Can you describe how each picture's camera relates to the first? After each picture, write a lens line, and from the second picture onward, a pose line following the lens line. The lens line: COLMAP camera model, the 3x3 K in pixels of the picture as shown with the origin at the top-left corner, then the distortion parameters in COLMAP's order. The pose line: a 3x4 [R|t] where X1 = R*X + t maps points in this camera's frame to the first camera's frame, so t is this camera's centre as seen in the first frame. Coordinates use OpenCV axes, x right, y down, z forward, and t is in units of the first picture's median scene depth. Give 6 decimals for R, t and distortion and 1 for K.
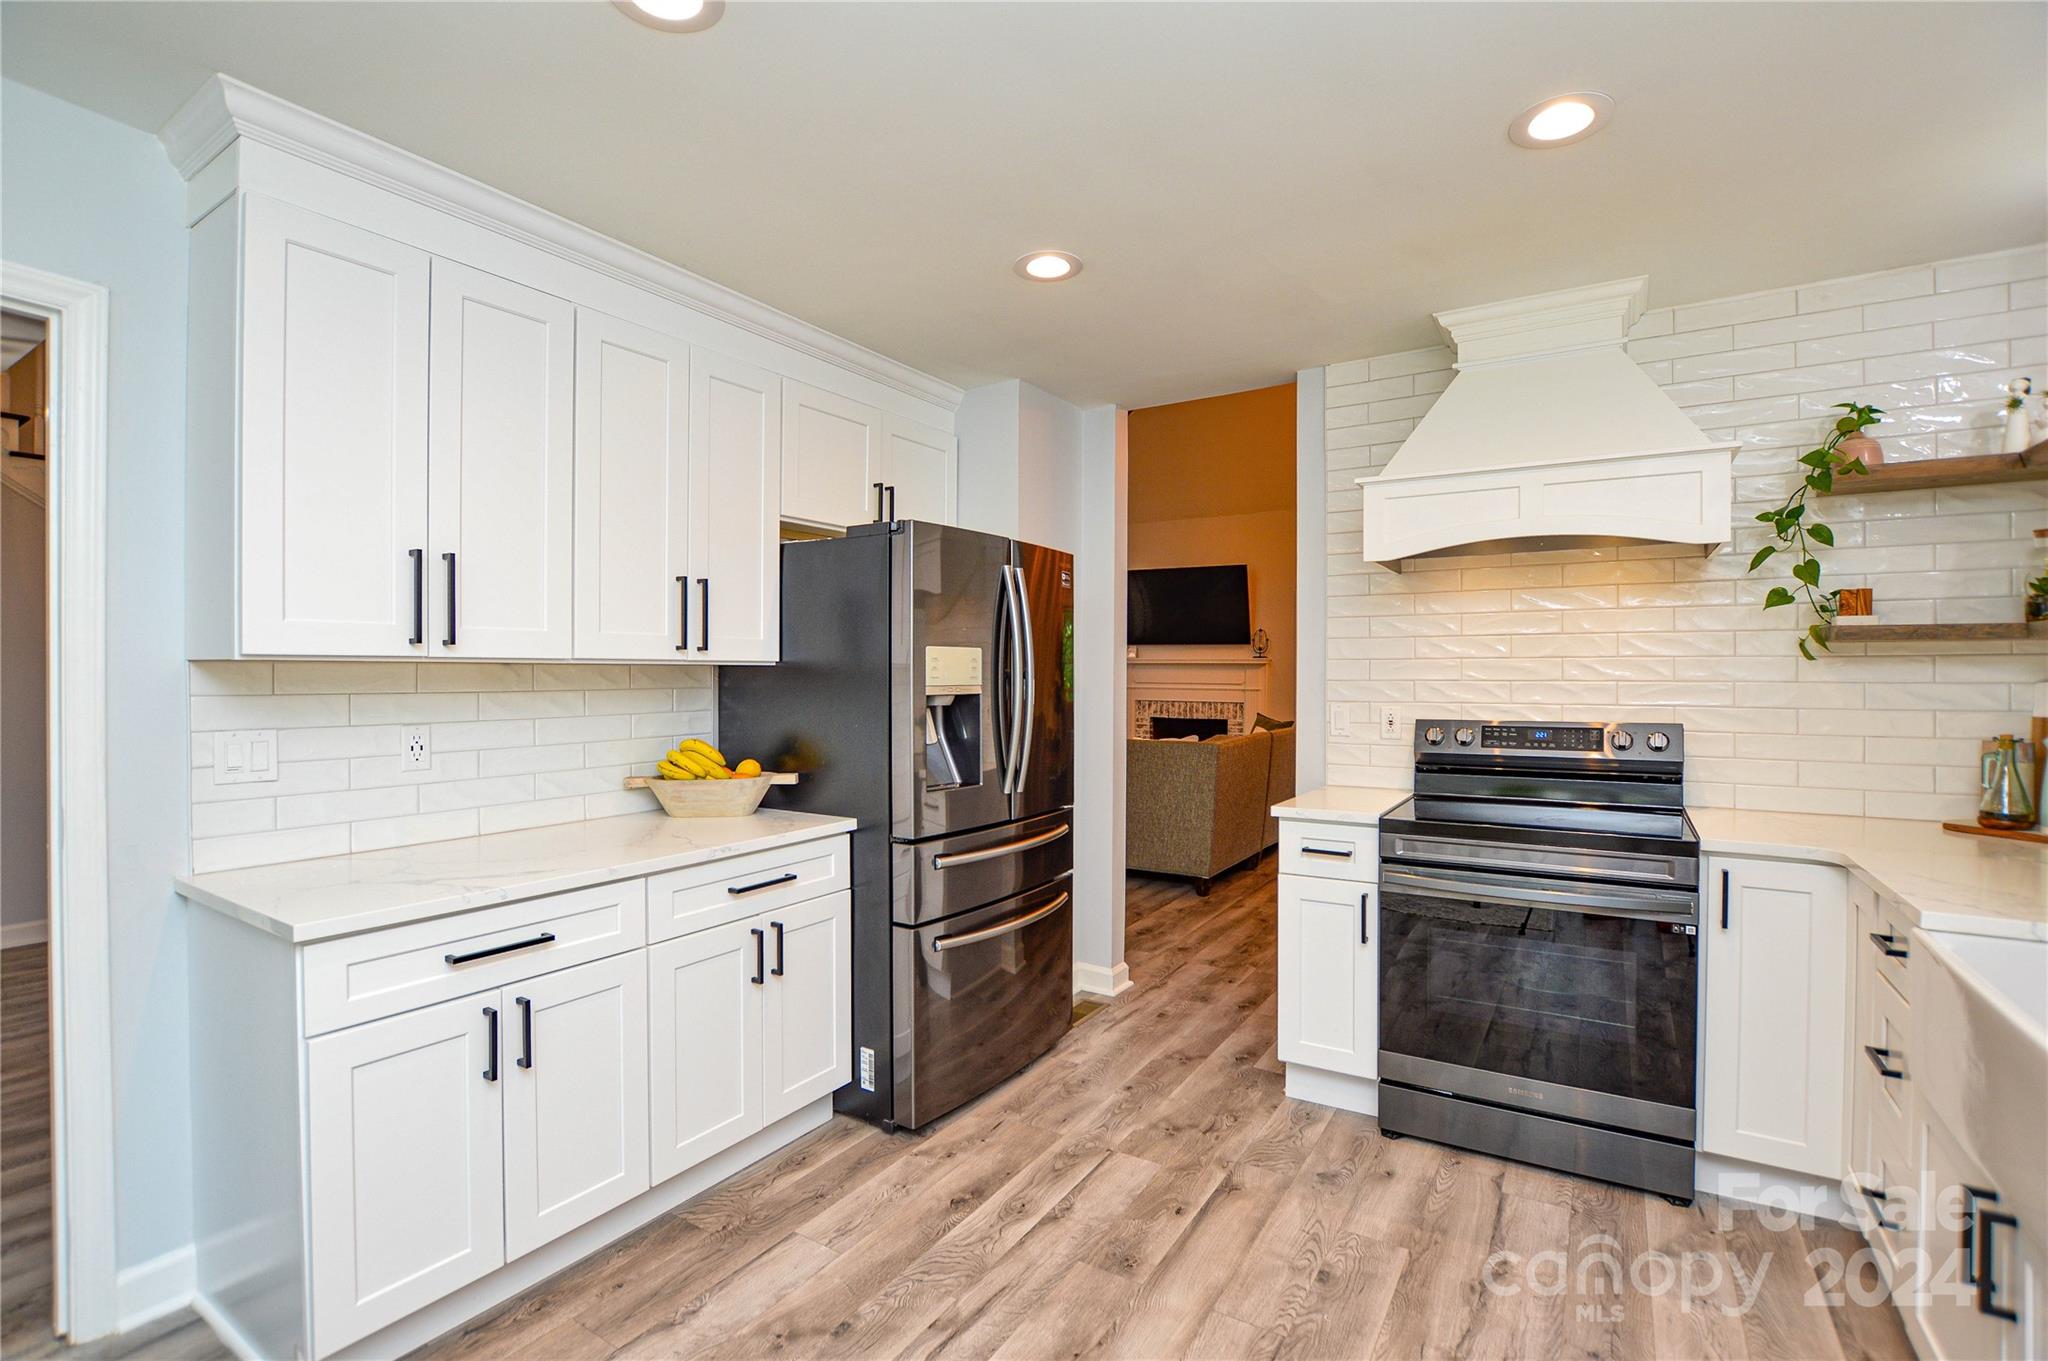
lens RADIAL K [[916.3, 0, 1034.3], [0, 916.3, 678.1], [0, 0, 1]] dist [-0.033123, 0.004297]
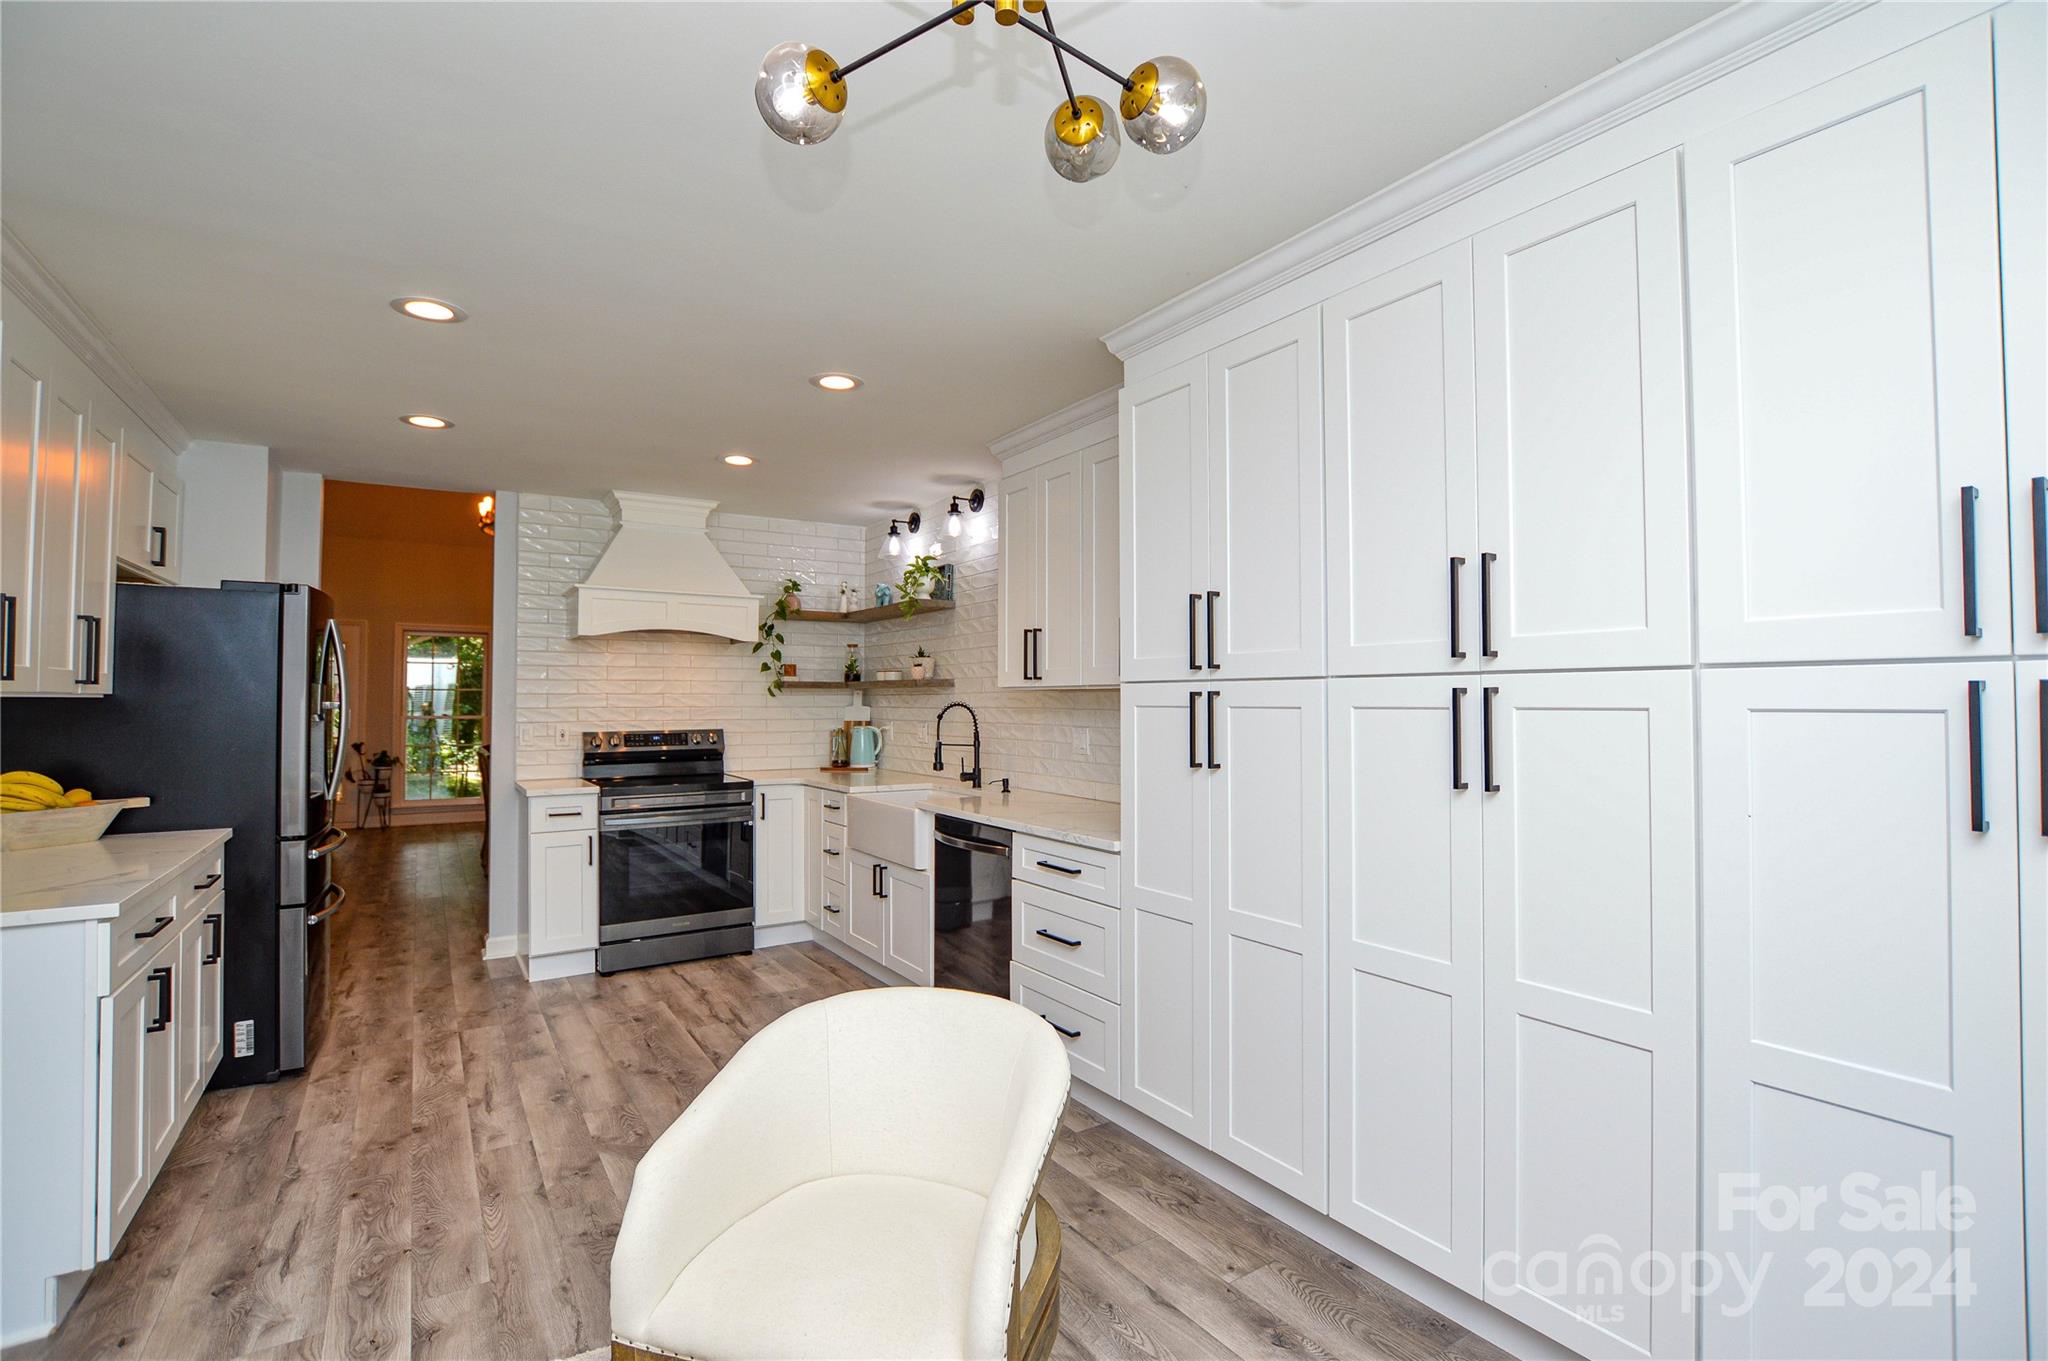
lens RADIAL K [[916.3, 0, 1004.4], [0, 916.3, 678.7], [0, 0, 1]] dist [-0.033123, 0.004297]
pose [[0.426746, 0.020373, 0.904142, -0.878727], [0.006466, 0.999652, -0.025577, -0.003335], [-0.904348, 0.016761, 0.426466, -0.428305]]
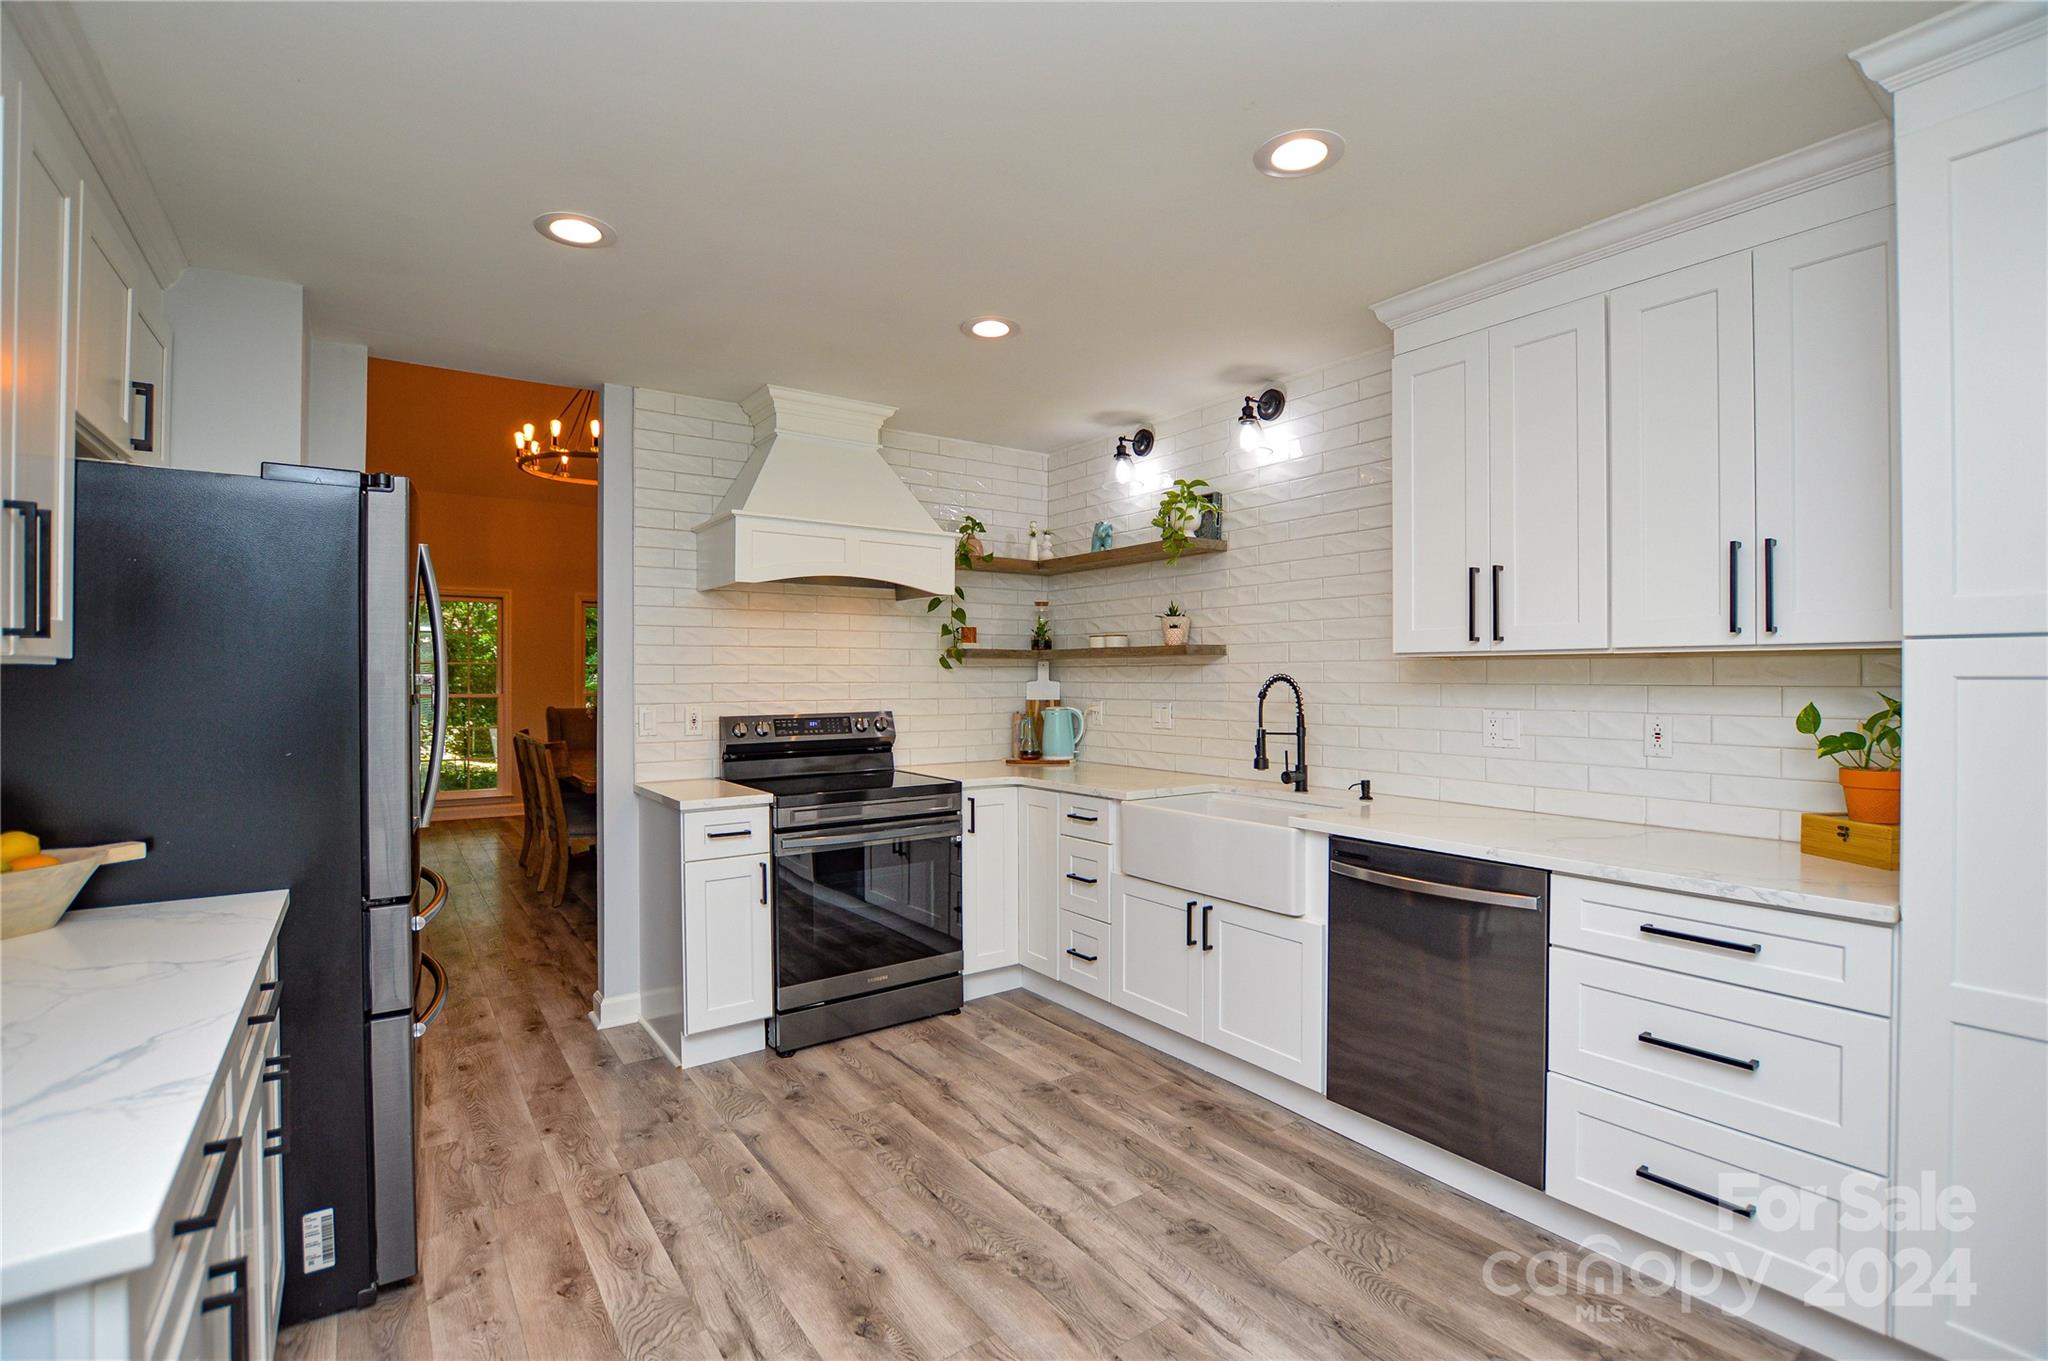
lens RADIAL K [[916.3, 0, 1004.9], [0, 916.3, 679.1], [0, 0, 1]] dist [-0.033123, 0.004297]
pose [[0.391235, -0.003186, 0.920285, -0.649893], [0.006974, 0.999976, 0.000497, -0.001565], [-0.920264, 0.006224, 0.391248, 0.256010]]
